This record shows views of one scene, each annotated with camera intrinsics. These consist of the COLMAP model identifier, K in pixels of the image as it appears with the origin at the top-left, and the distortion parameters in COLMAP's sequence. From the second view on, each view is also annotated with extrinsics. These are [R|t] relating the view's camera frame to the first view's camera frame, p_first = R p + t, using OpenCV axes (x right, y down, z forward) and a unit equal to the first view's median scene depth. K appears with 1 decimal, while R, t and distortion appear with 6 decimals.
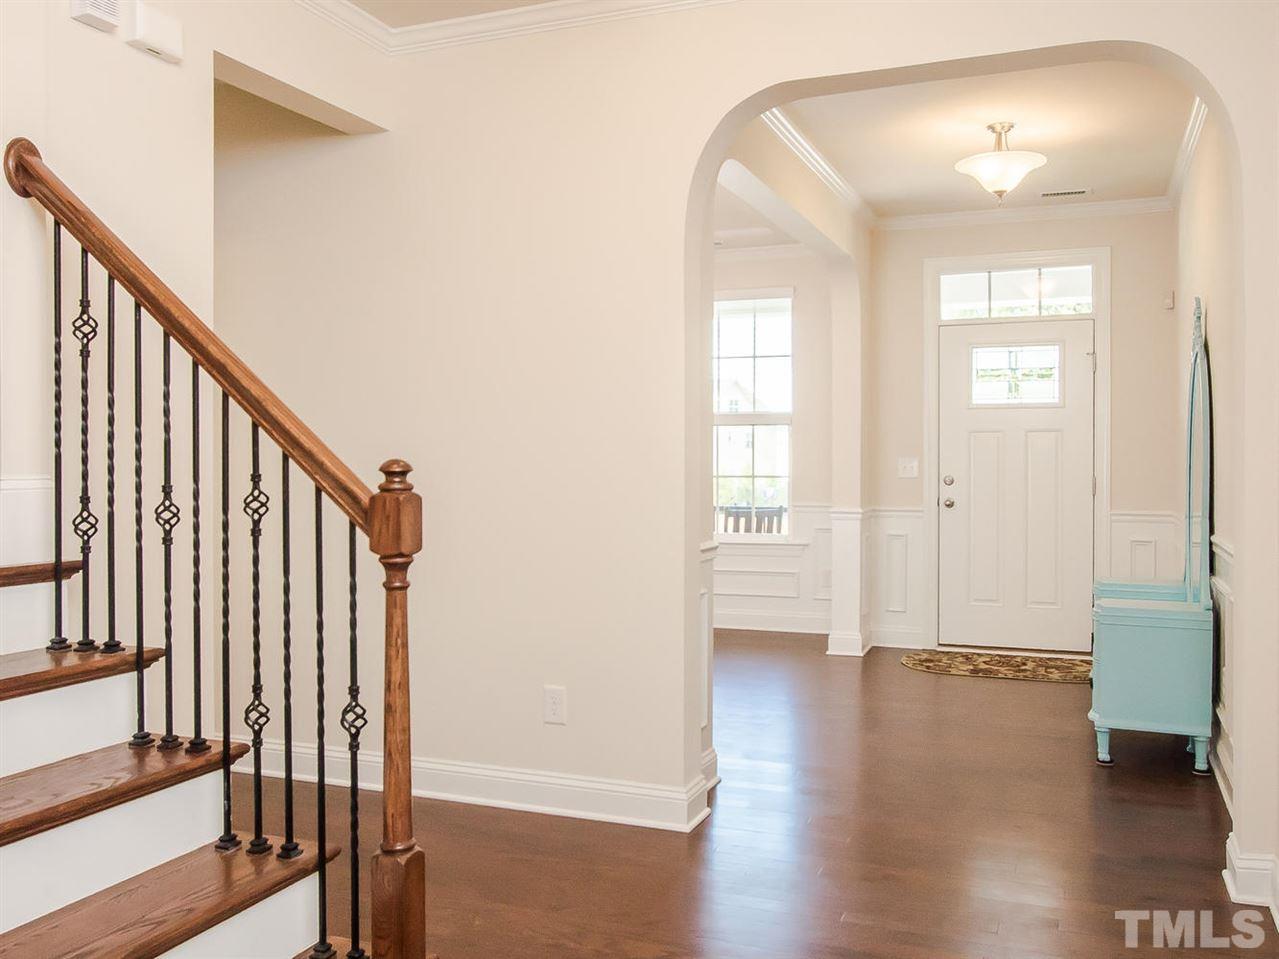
lens RADIAL K [[1143.5, 0, 640.9], [0, 1143.5, 473.3], [0, 0, 1]] dist [-0.022872, -0.001643]
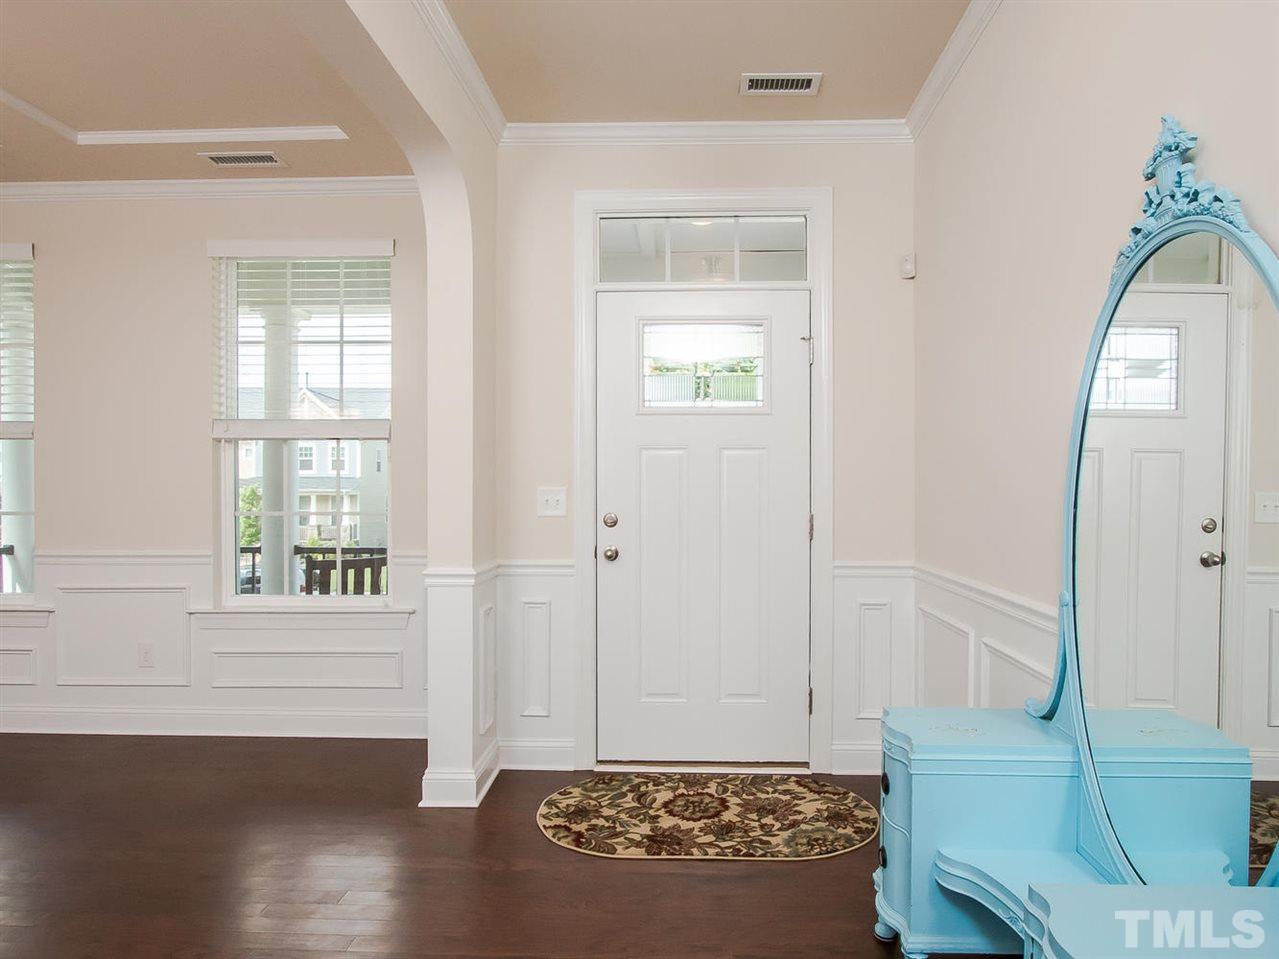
lens RADIAL K [[797.7, 0, 643.4], [0, 797.7, 487.8], [0, 0, 1]] dist [-0.005020, 0.003383]
pose [[0.954389, 0.000537, 0.298564, 0.148224], [0.003457, 0.999911, -0.012850, -0.006715], [-0.298545, 0.013297, 0.954303, 0.547097]]
